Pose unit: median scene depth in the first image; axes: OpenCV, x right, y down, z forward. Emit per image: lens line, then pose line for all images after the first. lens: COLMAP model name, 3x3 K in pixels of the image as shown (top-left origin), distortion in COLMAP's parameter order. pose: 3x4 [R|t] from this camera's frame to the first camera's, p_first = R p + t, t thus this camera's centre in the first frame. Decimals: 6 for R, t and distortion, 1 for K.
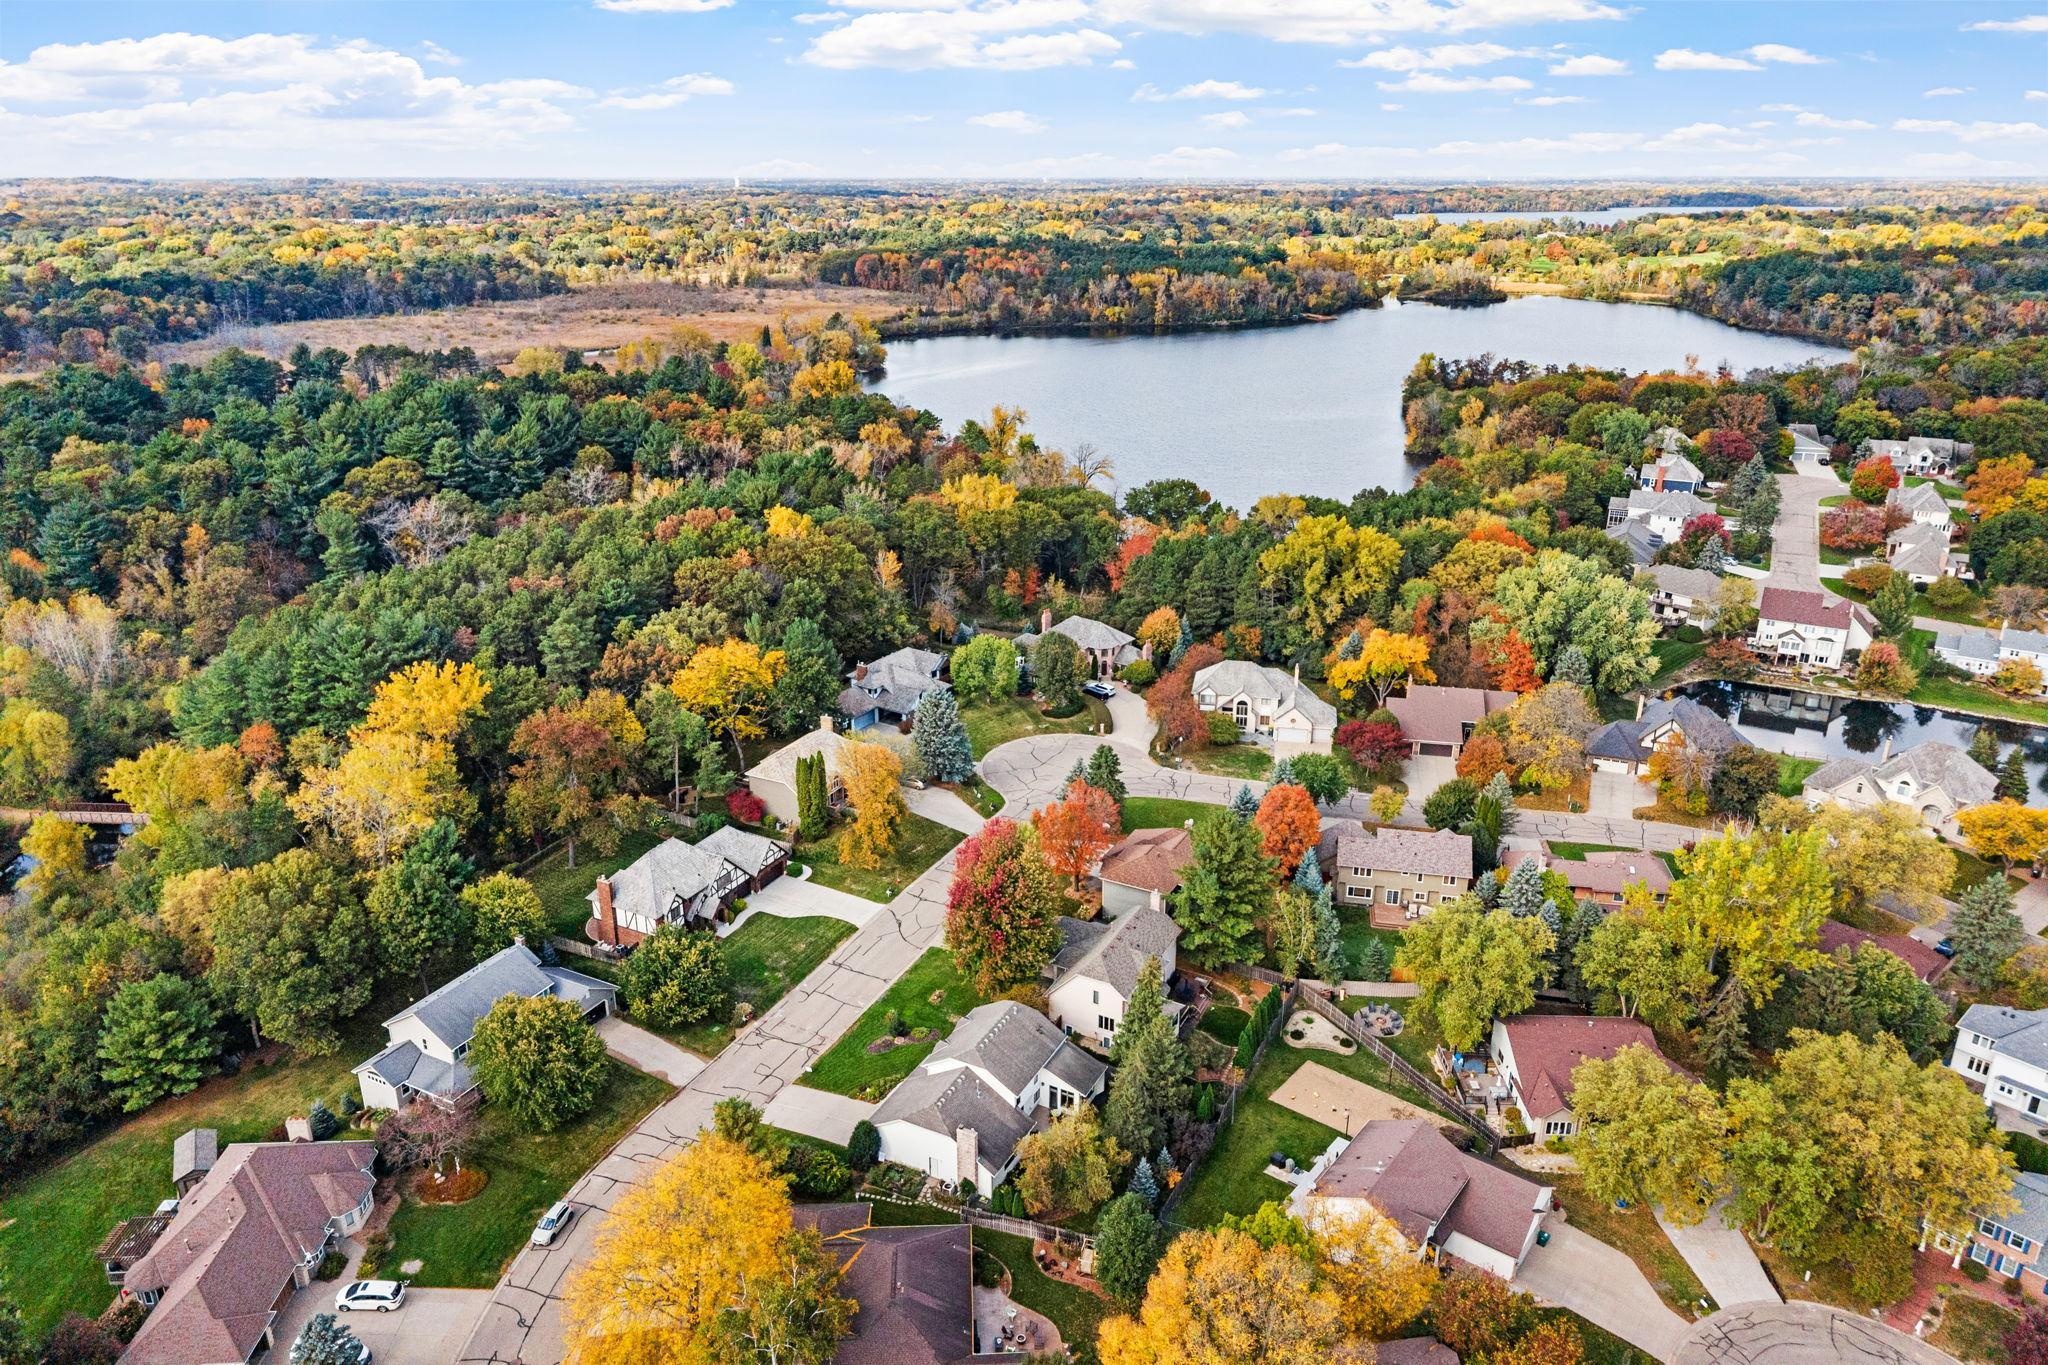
lens RADIAL K [[1364.1, 0, 1024.0], [0, 1364.1, 682.5], [0, 0, 1]] dist [0.063323, -0.076231]
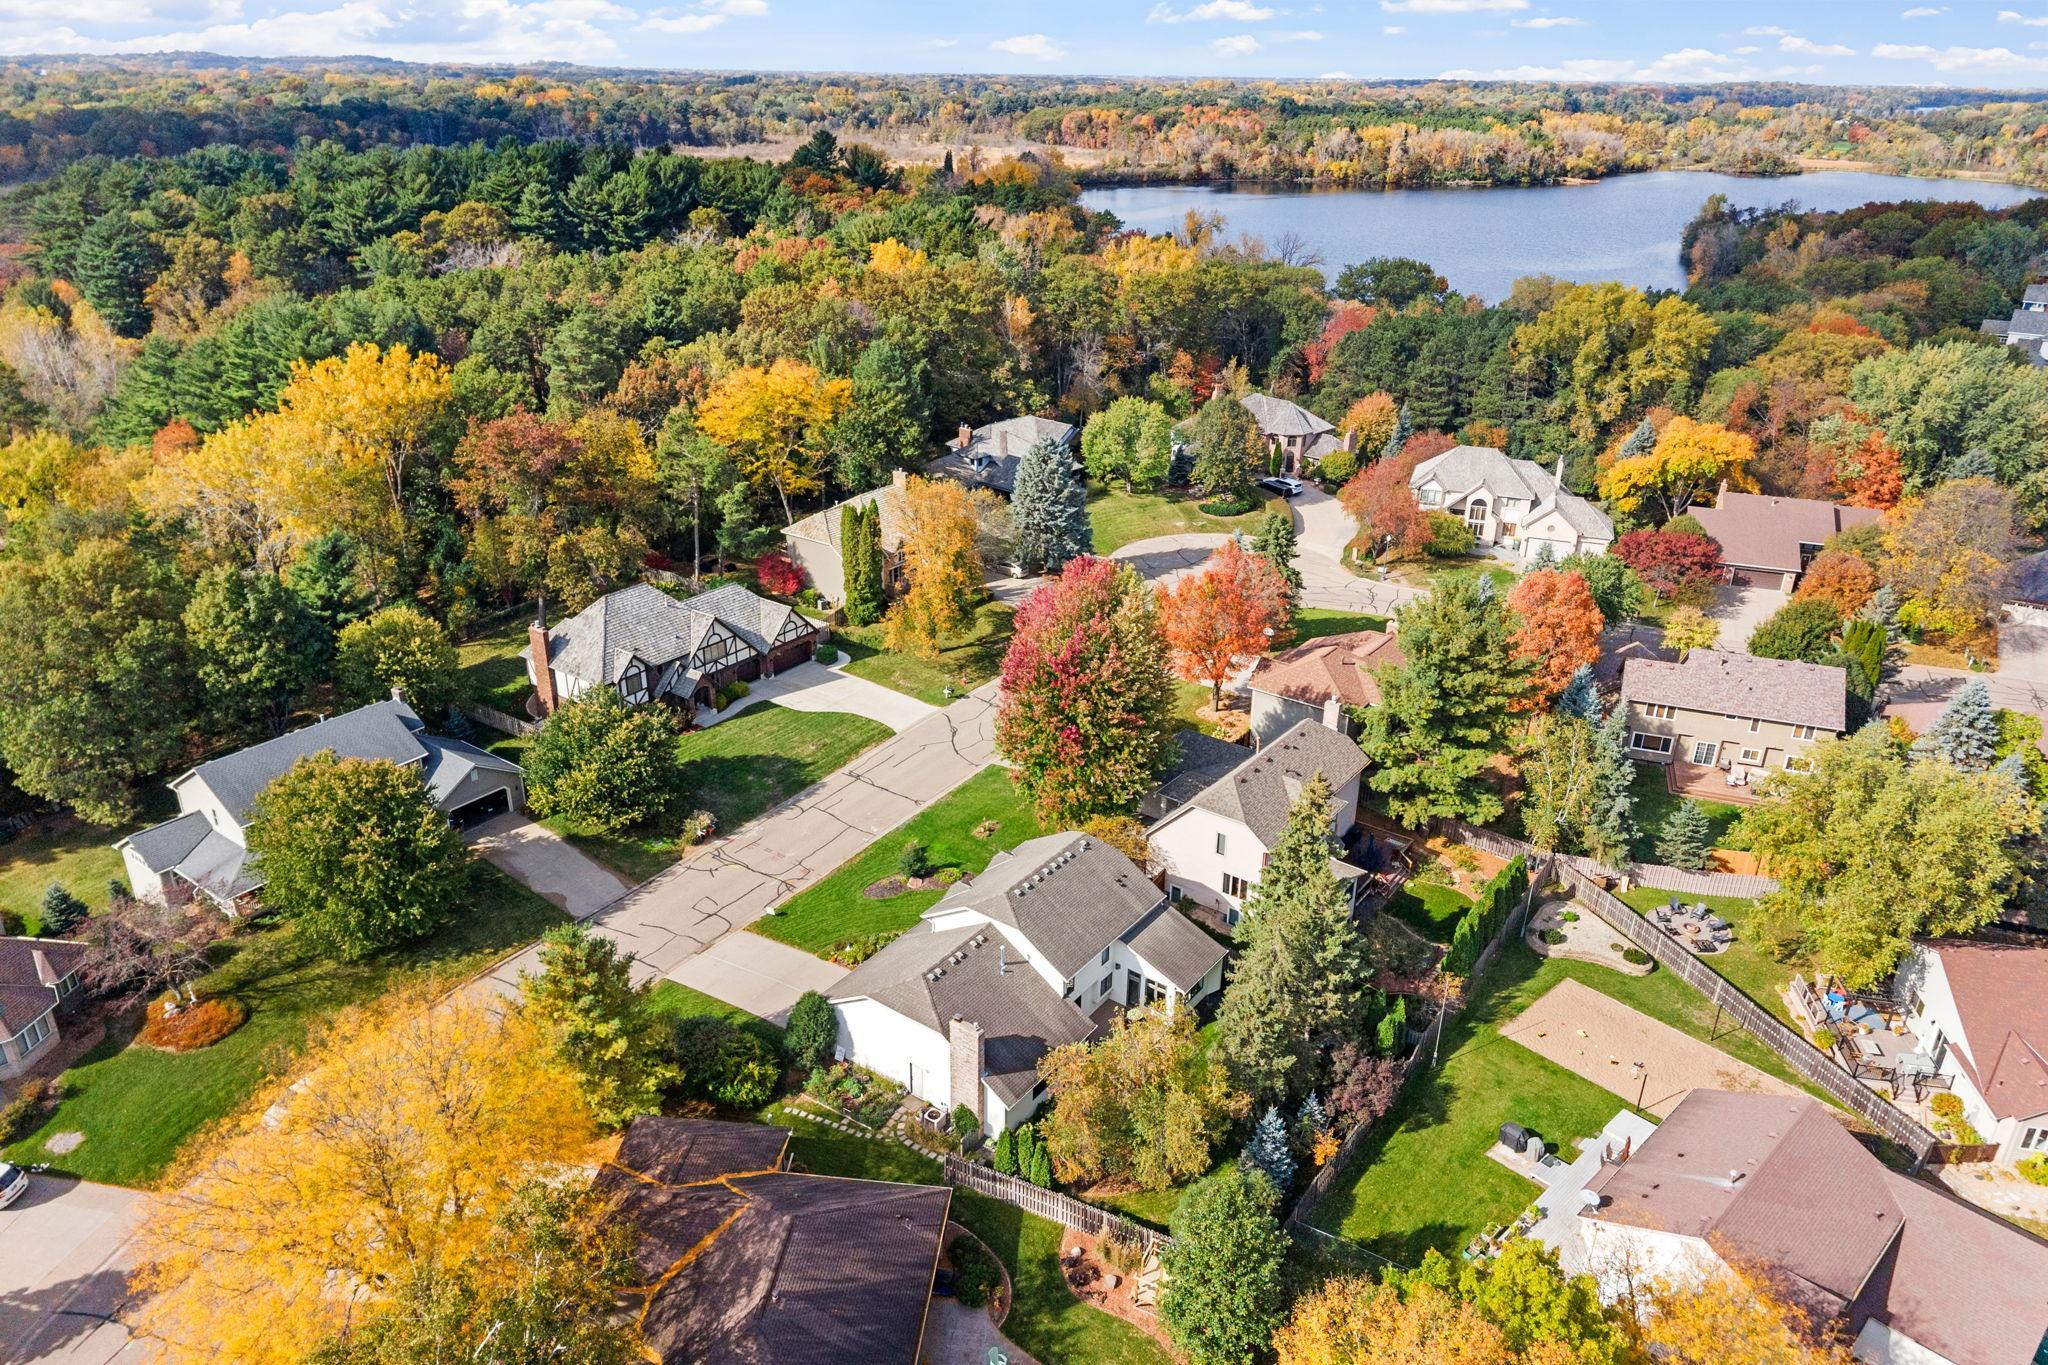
lens RADIAL K [[1364.1, 0, 1024.0], [0, 1364.1, 682.5], [0, 0, 1]] dist [0.063323, -0.076231]
pose [[0.988222, 0.073732, -0.134090, 0.036709], [-0.065290, 0.995661, 0.066312, 0.106440], [0.138398, -0.056776, 0.988748, 0.328964]]
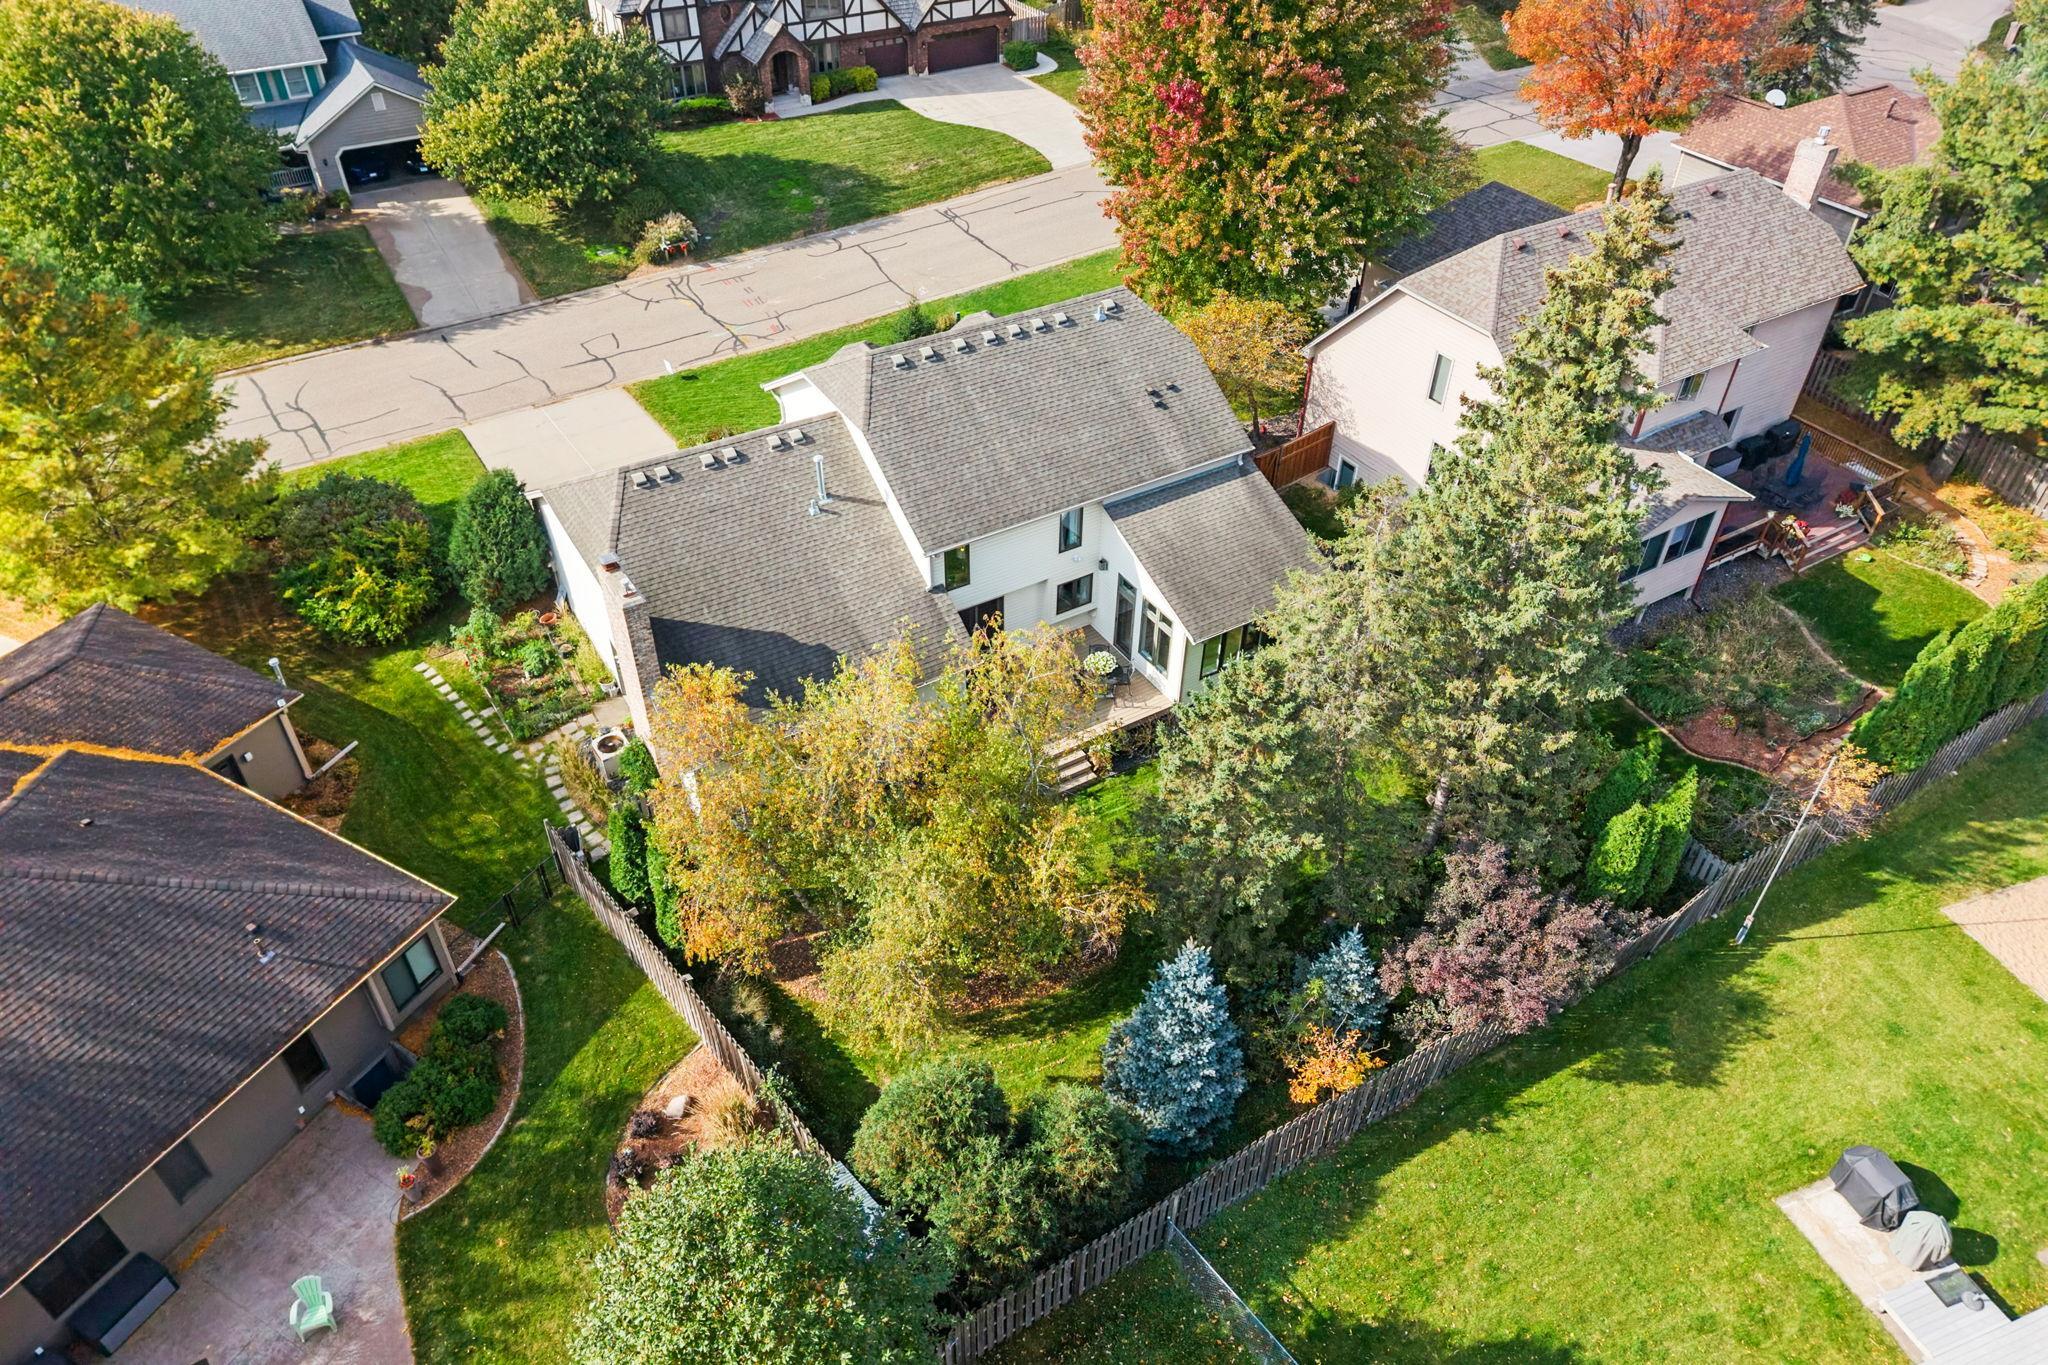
lens RADIAL K [[1364.1, 0, 1024.0], [0, 1364.1, 682.5], [0, 0, 1]] dist [0.063323, -0.076231]
pose [[0.854795, 0.340234, -0.391875, 0.100525], [-0.192658, 0.909189, 0.369132, 0.173200], [0.481880, -0.240034, 0.842719, 0.604902]]
